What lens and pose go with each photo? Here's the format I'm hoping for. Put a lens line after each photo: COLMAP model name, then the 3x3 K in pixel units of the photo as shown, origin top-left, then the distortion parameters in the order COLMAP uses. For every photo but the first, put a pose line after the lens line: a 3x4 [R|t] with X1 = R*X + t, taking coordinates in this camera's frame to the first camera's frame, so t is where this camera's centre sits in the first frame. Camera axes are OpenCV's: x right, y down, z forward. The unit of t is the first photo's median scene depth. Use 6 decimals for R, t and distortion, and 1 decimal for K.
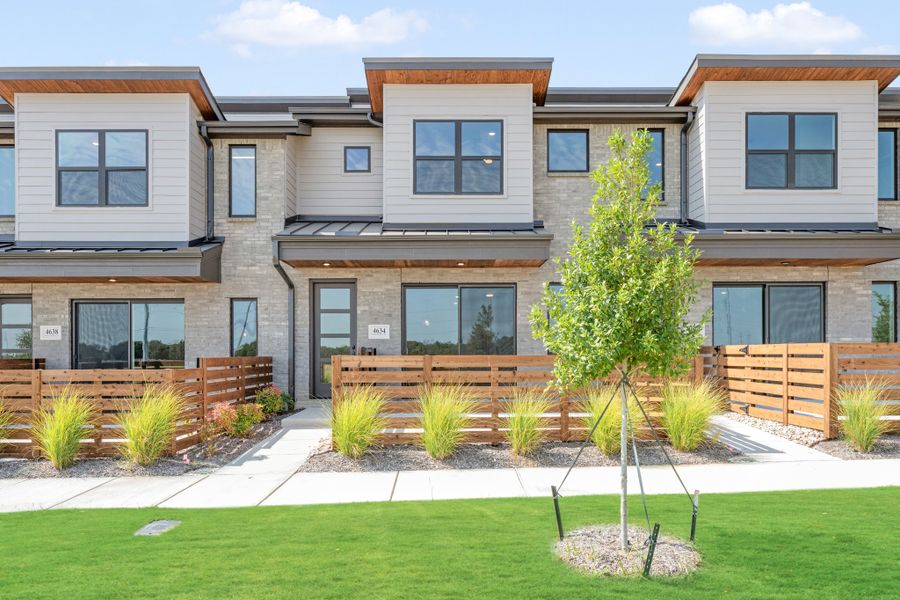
lens RADIAL K [[359.1, 0, 450.0], [0, 359.1, 300.0], [0, 0, 1]] dist [-0.001282, -0.000220]
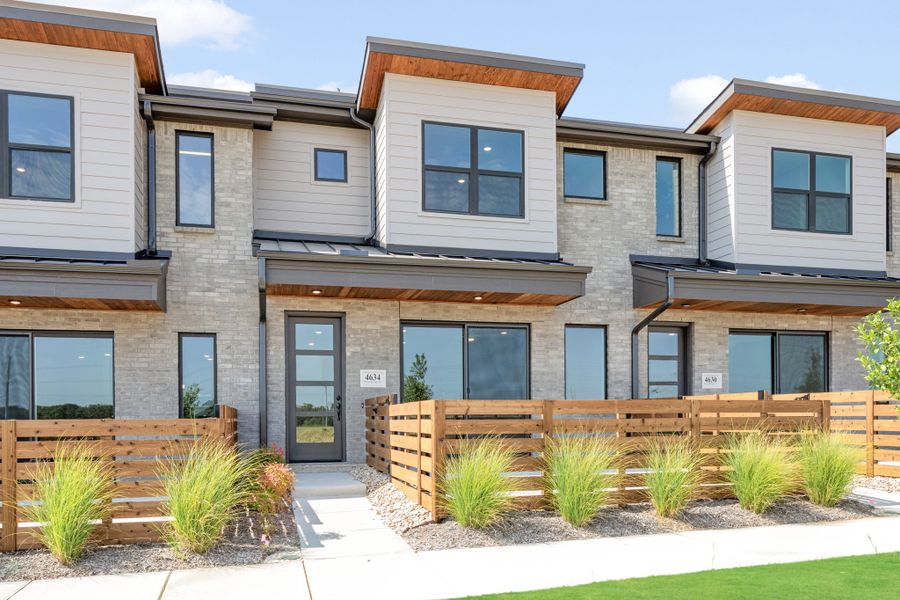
lens RADIAL K [[420.7, 0, 449.9], [0, 420.7, 349.1], [0, 0, 1]] dist [-0.001555, -0.000253]
pose [[0.989458, 0.017674, 0.143737, -0.163307], [-0.018325, 0.999827, 0.003201, 0.015833], [-0.143656, -0.005802, 0.989611, 0.036102]]
